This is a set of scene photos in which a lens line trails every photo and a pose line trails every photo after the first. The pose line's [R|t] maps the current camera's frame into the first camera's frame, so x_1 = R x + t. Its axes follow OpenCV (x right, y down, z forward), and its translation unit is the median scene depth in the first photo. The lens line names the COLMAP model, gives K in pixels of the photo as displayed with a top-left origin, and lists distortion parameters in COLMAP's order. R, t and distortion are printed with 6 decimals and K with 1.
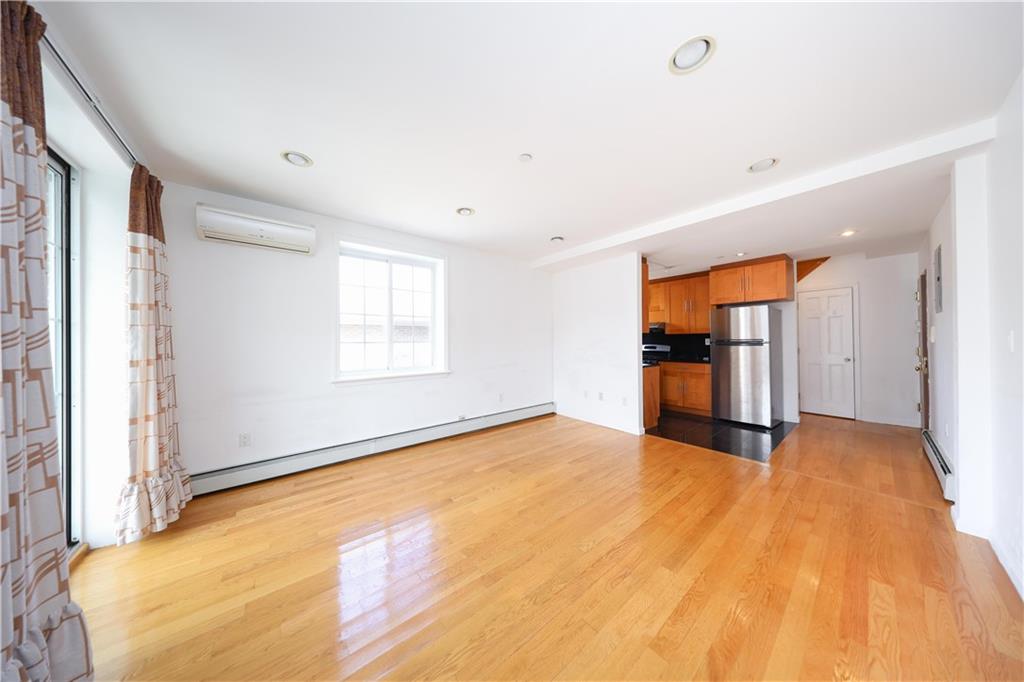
lens RADIAL K [[294.5, 0, 509.6], [0, 294.5, 336.5], [0, 0, 1]] dist [0.003354, -0.000302]
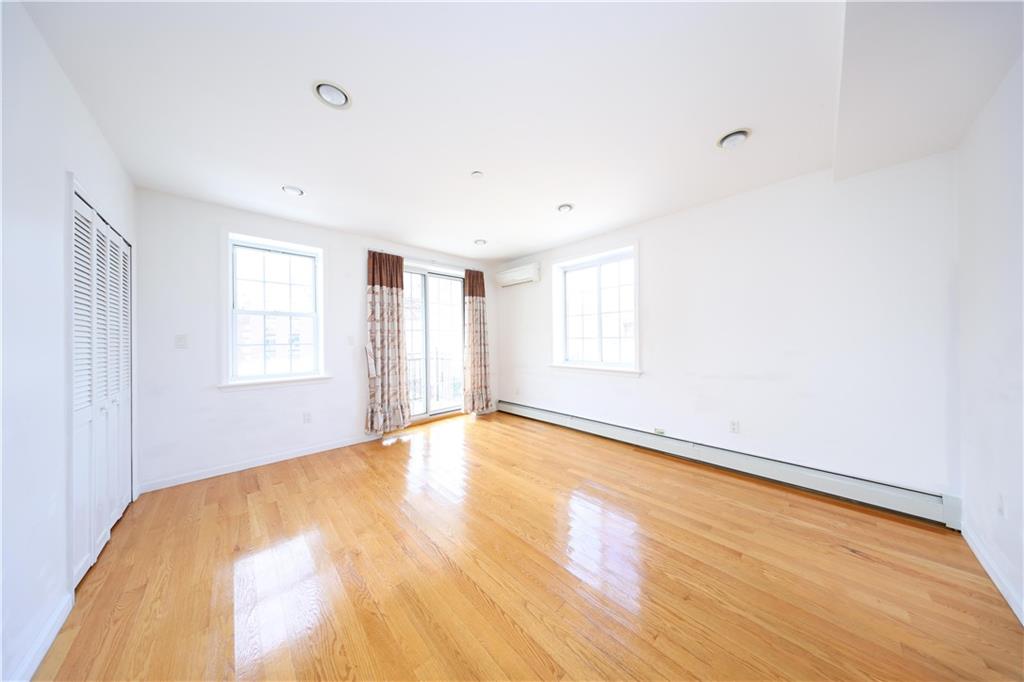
lens RADIAL K [[294.5, 0, 510.0], [0, 294.5, 336.7], [0, 0, 1]] dist [0.003354, -0.000302]
pose [[0.077001, 0.000959, -0.997031, 0.665199], [0.025059, 0.999682, 0.002896, 0.002935], [0.996716, -0.025208, 0.076952, 0.576751]]
